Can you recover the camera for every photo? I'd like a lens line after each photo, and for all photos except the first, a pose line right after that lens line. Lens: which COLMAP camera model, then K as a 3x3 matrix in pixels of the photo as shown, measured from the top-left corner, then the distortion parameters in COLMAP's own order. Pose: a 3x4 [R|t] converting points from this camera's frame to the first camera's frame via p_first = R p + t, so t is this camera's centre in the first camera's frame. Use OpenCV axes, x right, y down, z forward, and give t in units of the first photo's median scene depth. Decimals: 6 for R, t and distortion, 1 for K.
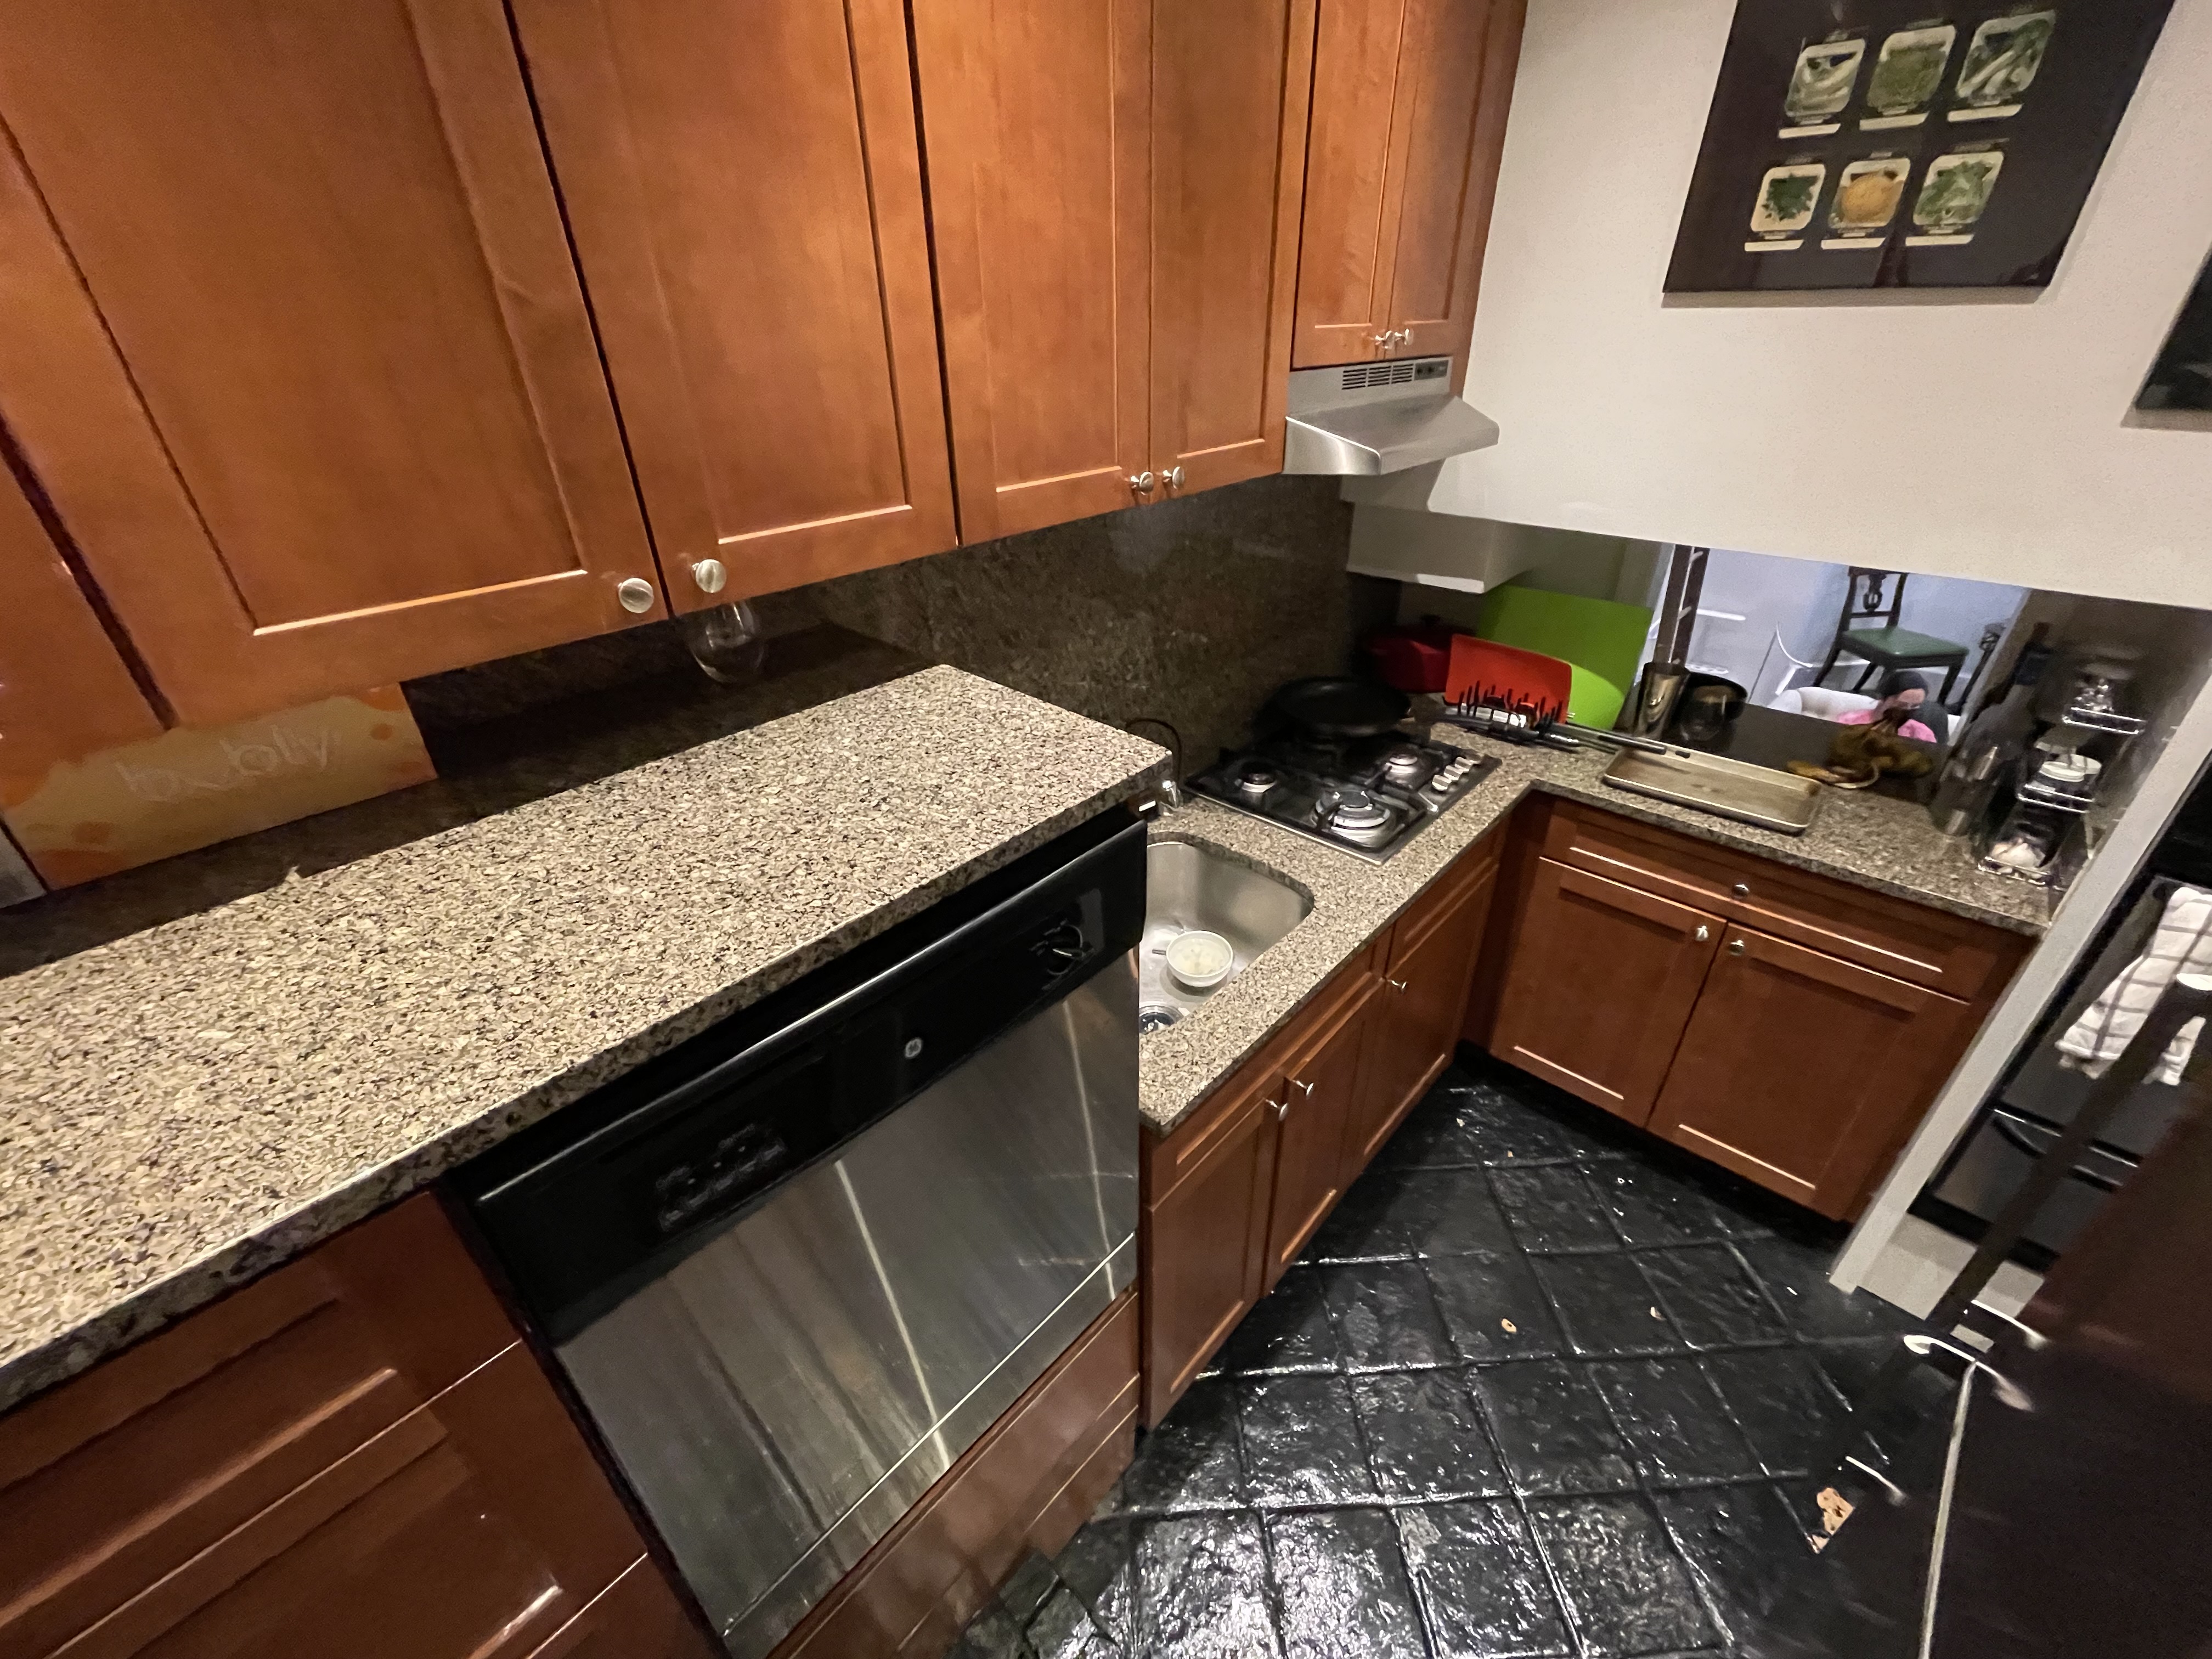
lens RADIAL K [[901.3, 0, 1106.2], [0, 901.3, 827.9], [0, 0, 1]] dist [0.001781, 0.000063]
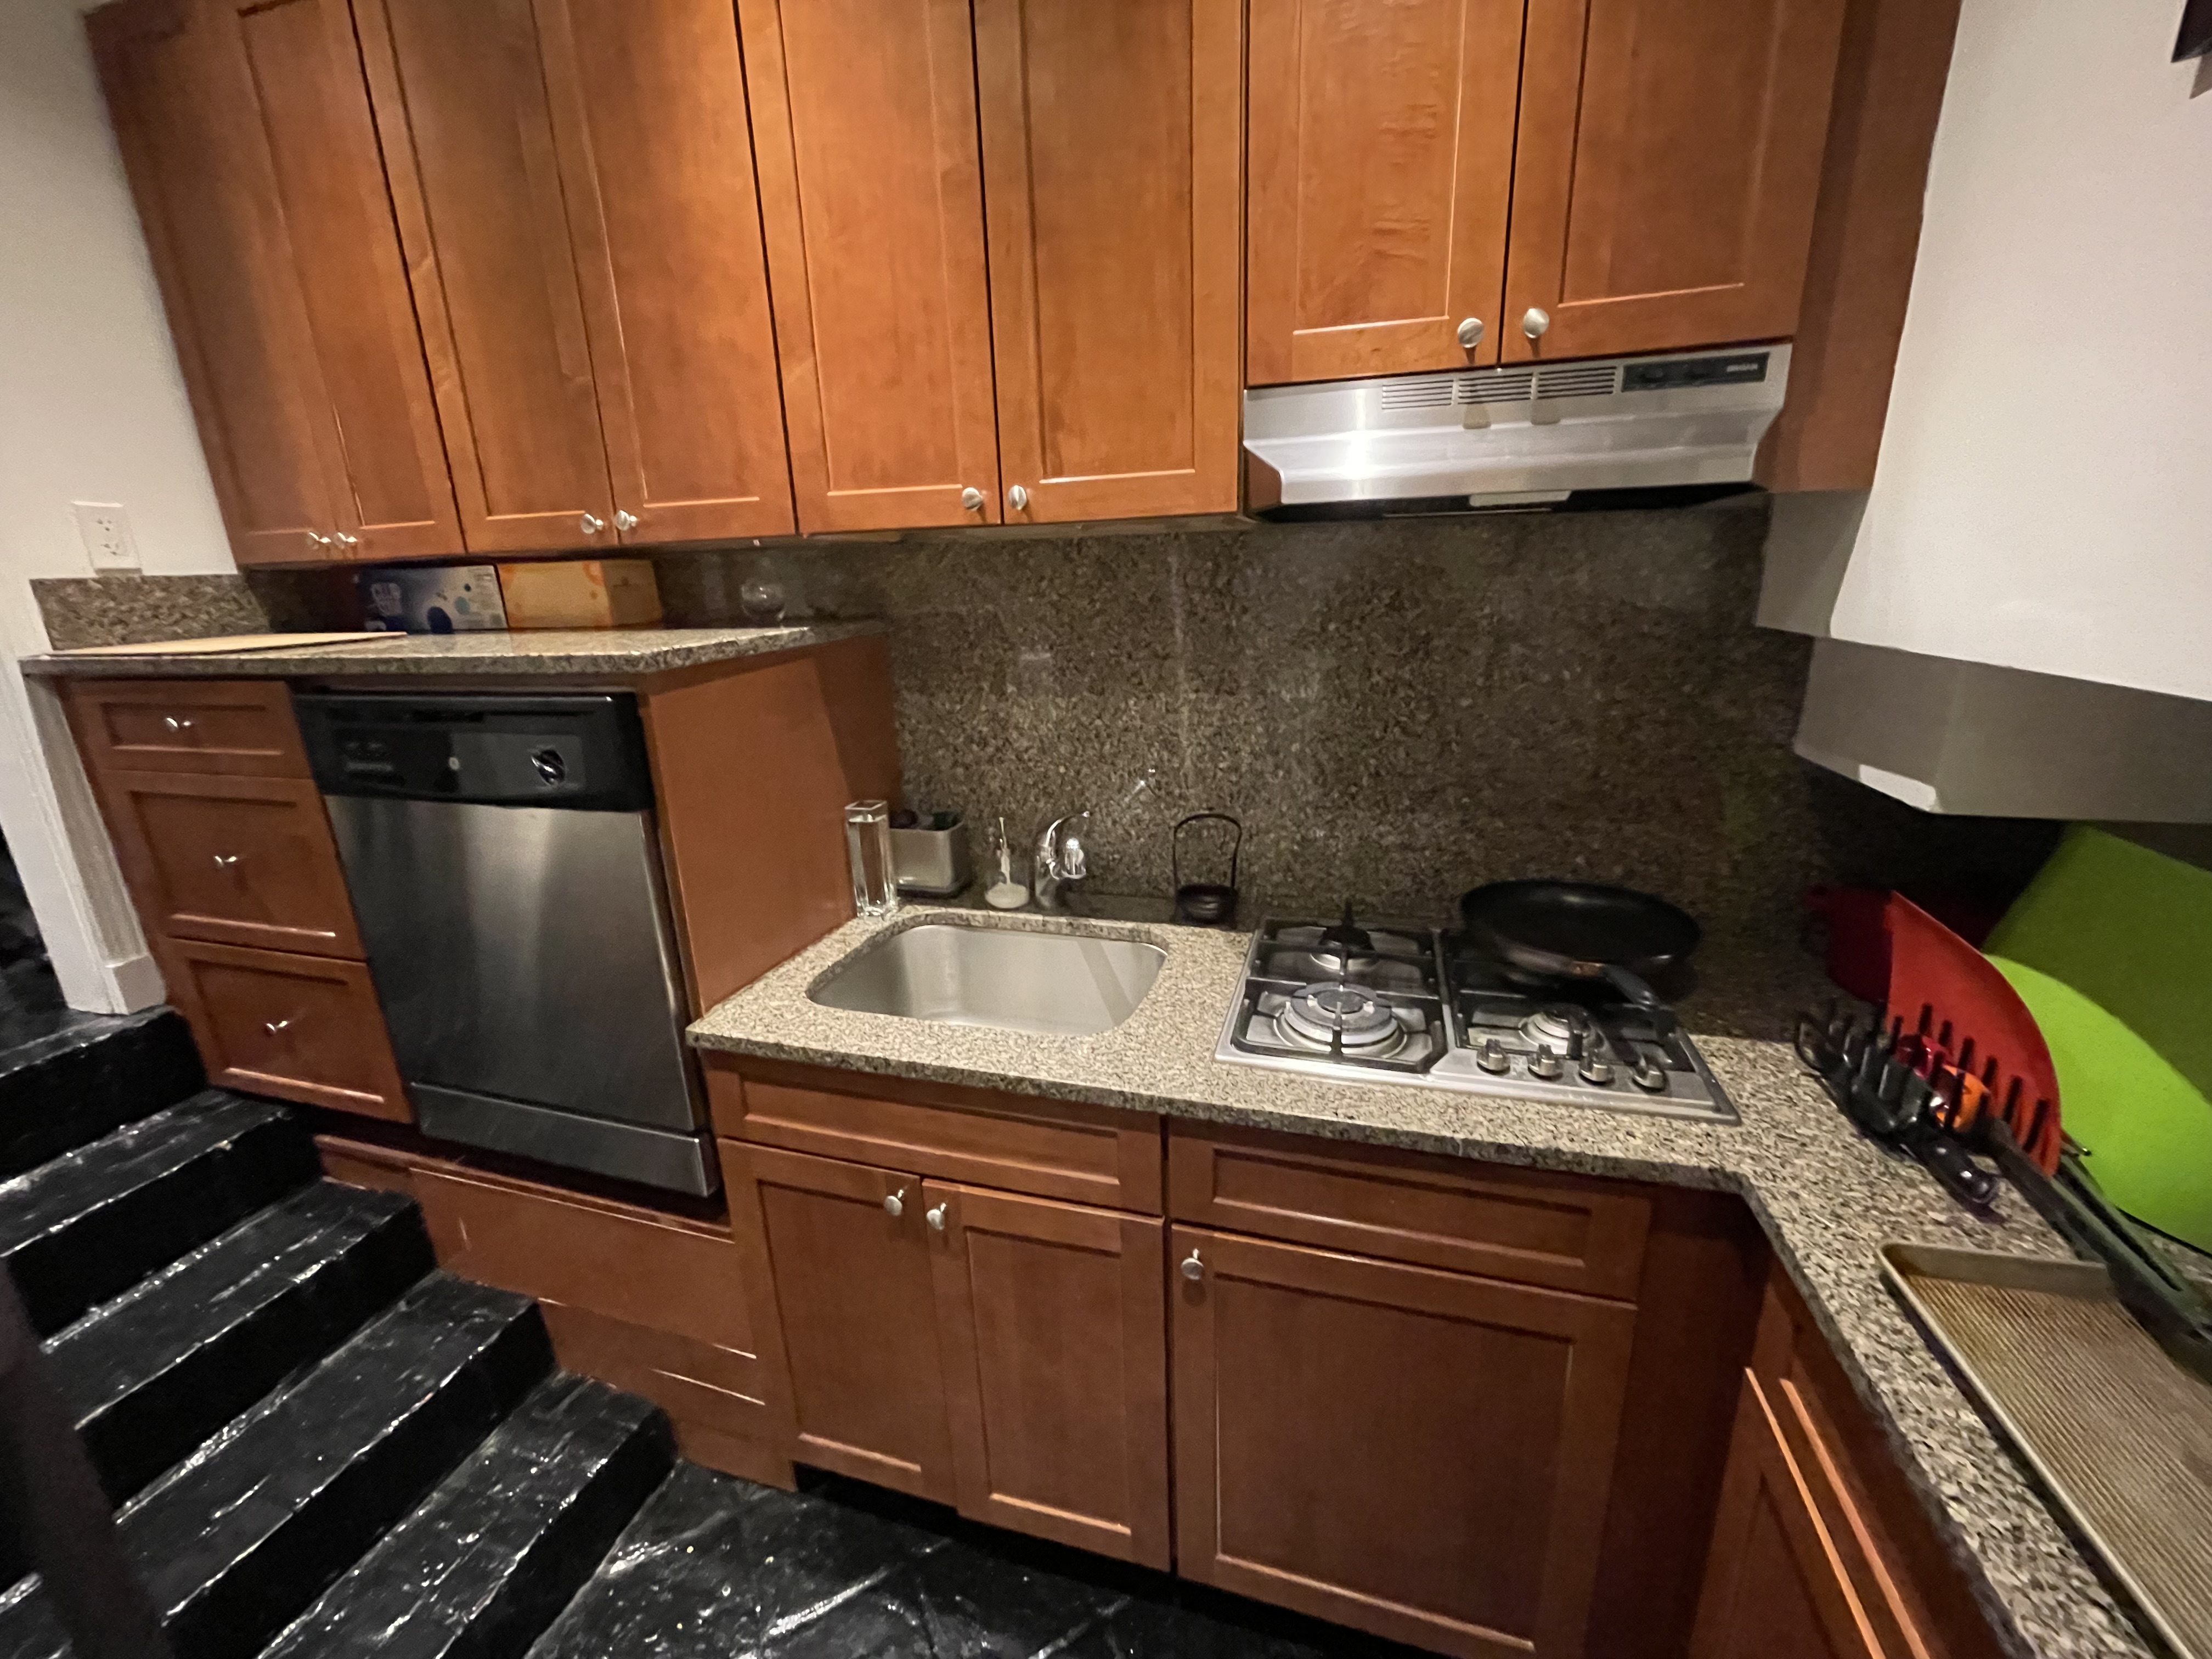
lens RADIAL K [[901.3, 0, 1106.2], [0, 901.3, 827.9], [0, 0, 1]] dist [0.001781, 0.000063]
pose [[0.426837, 0.250293, -0.869001, 1.063803], [-0.431837, 0.900710, 0.047315, -0.148114], [0.794561, 0.355071, 0.492542, 0.709342]]
